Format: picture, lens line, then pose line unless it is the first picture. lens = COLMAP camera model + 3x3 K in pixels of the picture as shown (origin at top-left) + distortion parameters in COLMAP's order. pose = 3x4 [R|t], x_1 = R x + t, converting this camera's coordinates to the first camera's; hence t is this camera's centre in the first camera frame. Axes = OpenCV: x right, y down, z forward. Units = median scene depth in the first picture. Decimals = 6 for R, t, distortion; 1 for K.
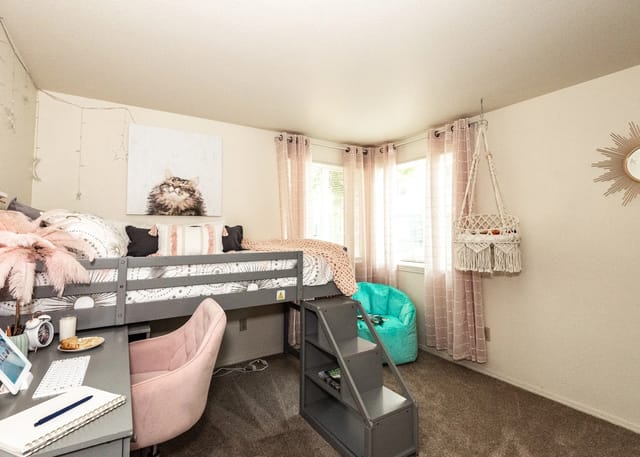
lens RADIAL K [[318.1, 0, 320.0], [0, 318.1, 228.5], [0, 0, 1]] dist [0.017510, -0.000503]
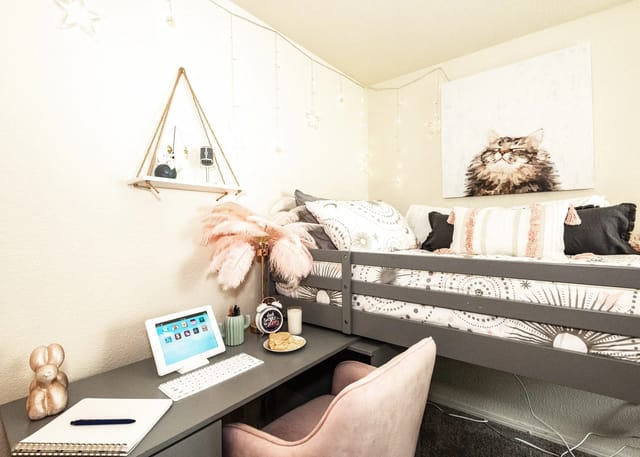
lens RADIAL K [[318.1, 0, 320.0], [0, 318.1, 228.5], [0, 0, 1]] dist [0.017510, -0.000503]
pose [[0.317067, 0.012417, -0.948322, 0.076164], [0.022153, 0.999545, 0.020494, 0.010288], [0.948145, -0.027506, 0.316647, 0.441884]]
